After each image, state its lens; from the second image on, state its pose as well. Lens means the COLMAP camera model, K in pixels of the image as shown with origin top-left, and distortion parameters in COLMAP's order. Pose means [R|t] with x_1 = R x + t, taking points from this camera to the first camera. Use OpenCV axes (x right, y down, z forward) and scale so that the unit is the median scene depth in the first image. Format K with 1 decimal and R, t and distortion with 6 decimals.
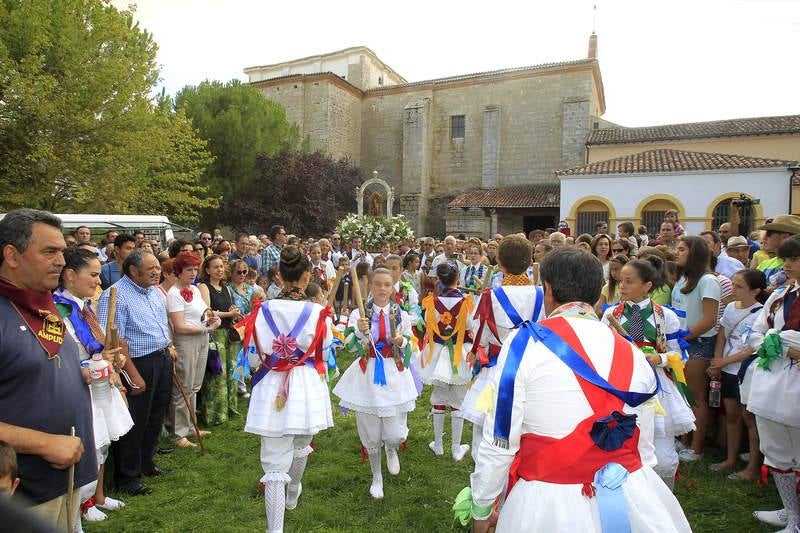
lens RADIAL K [[498.7, 0, 397.1], [0, 498.7, 266.8], [0, 0, 1]] dist [-0.080015, 0.045307]
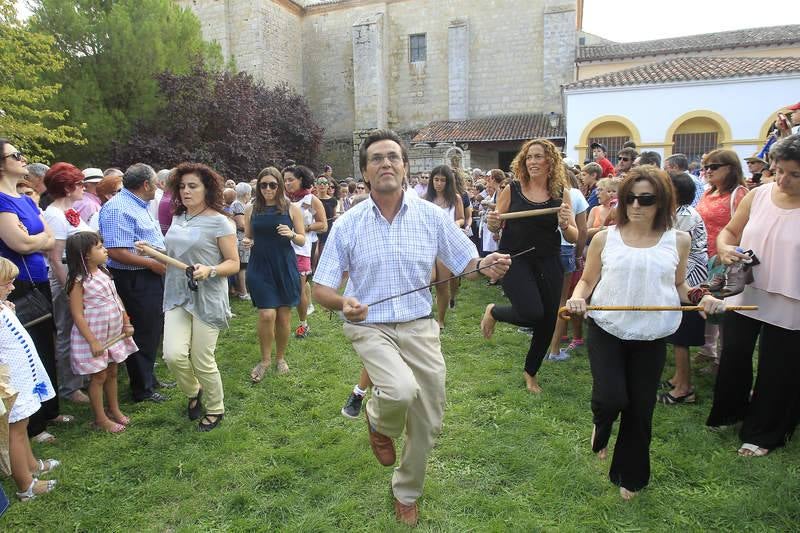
lens RADIAL K [[498.7, 0, 397.1], [0, 498.7, 266.8], [0, 0, 1]] dist [-0.080015, 0.045307]
pose [[0.994579, -0.051275, 0.090462, -0.007649], [0.041673, 0.993598, 0.105007, -0.002715], [-0.095267, -0.100668, 0.990349, 0.156141]]
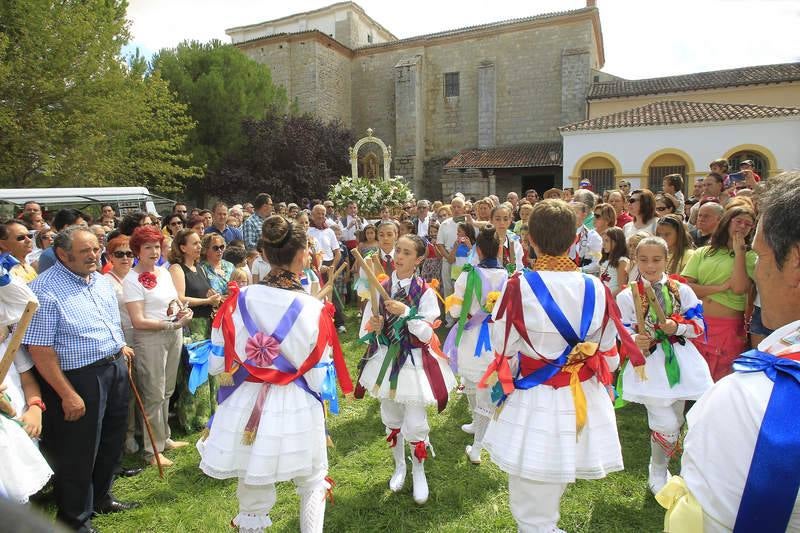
lens RADIAL K [[498.7, 0, 397.1], [0, 498.7, 266.8], [0, 0, 1]] dist [-0.080015, 0.045307]
pose [[0.999441, -0.032486, 0.007920, -0.002823], [0.031854, 0.997044, 0.069923, -0.001108], [-0.010168, -0.069631, 0.997521, 0.025128]]
